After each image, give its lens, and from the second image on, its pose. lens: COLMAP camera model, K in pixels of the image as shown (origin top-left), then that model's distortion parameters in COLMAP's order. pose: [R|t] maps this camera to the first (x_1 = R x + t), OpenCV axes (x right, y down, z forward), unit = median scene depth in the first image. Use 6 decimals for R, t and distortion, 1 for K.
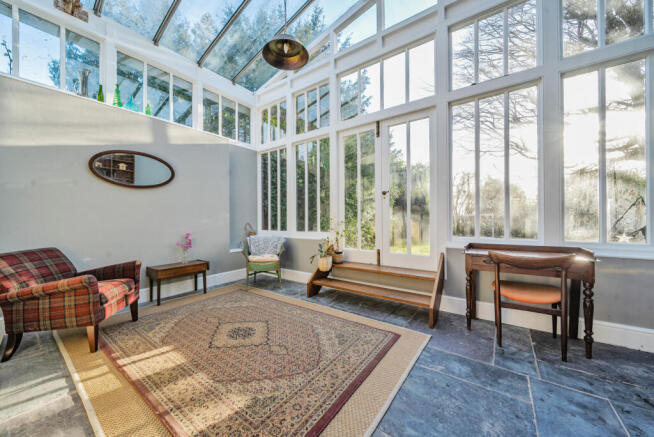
lens RADIAL K [[242.0, 0, 326.0], [0, 242.0, 219.0], [0, 0, 1]] dist [0.001582, 0.000058]
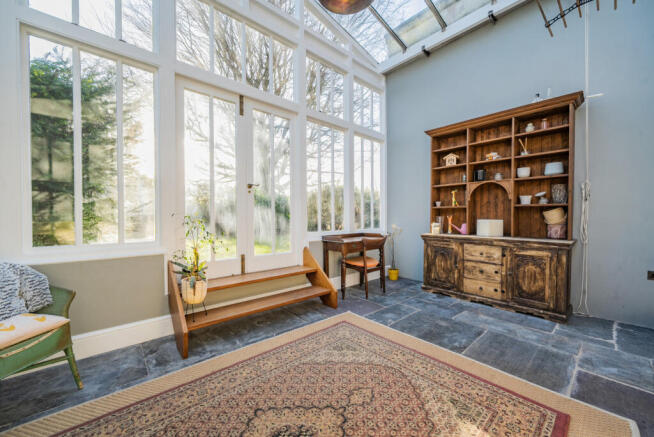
lens RADIAL K [[257.1, 0, 327.2], [0, 257.1, 217.9], [0, 0, 1]] dist [-0.002421, 0.000001]
pose [[0.202052, 0.000646, 0.979375, -0.767442], [0.002304, 0.999997, -0.001135, 0.007157], [-0.979372, 0.002486, 0.202049, 0.747777]]
